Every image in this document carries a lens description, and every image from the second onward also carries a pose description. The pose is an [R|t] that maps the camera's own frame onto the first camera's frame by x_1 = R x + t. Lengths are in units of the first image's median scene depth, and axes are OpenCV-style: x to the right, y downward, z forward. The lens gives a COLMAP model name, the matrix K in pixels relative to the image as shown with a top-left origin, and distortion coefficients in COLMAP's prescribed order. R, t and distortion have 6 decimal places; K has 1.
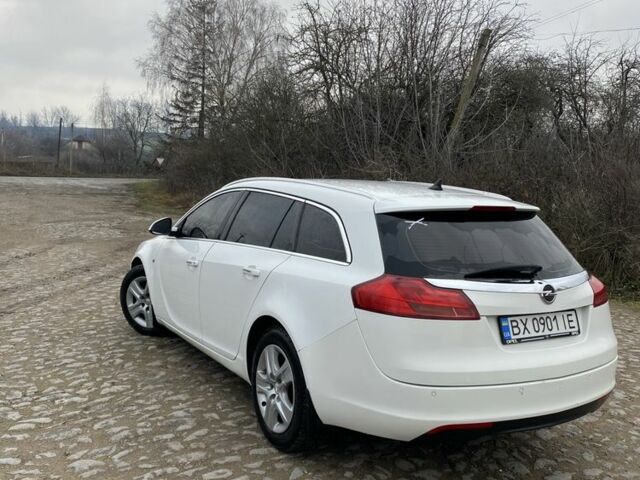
lens RADIAL K [[641.0, 0, 317.4], [0, 641.0, 234.8], [0, 0, 1]] dist [0.060718, -0.107616]
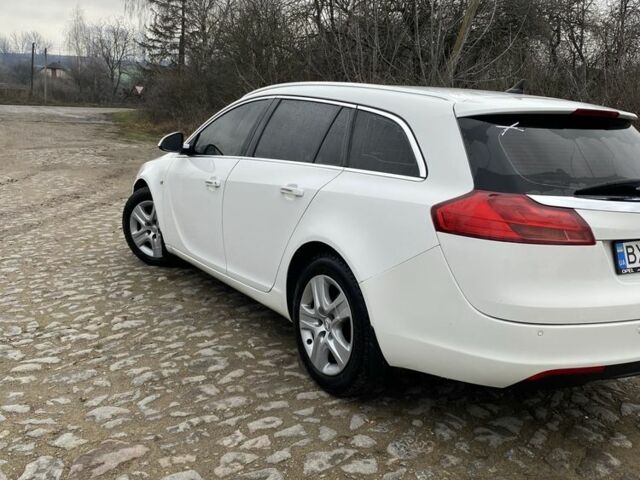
lens RADIAL K [[633.9, 0, 320.0], [0, 633.9, 240.0], [0, 0, 1]] dist [0.136222, -0.311239]
pose [[0.999376, 0.005001, 0.034980, -0.079069], [-0.008798, 0.993976, 0.109243, 0.024553], [-0.034222, -0.109483, 0.993399, 0.125056]]
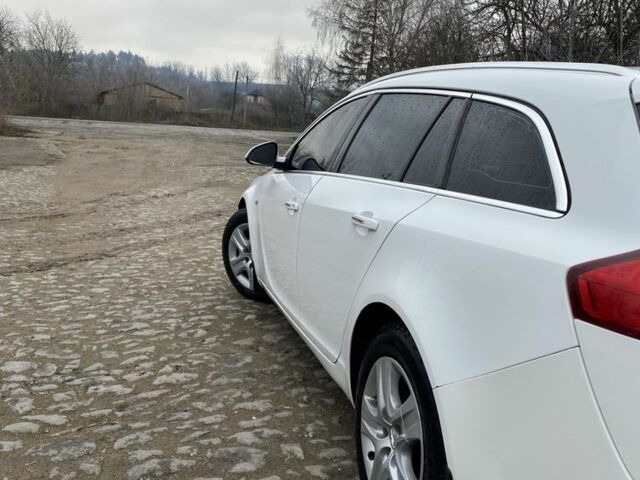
lens RADIAL K [[633.9, 0, 320.0], [0, 633.9, 240.0], [0, 0, 1]] dist [0.136222, -0.311239]
pose [[0.967537, 0.071395, -0.242437, -0.003145], [-0.053785, 0.995462, 0.078505, 0.025886], [0.246941, -0.062917, 0.966986, 0.363656]]
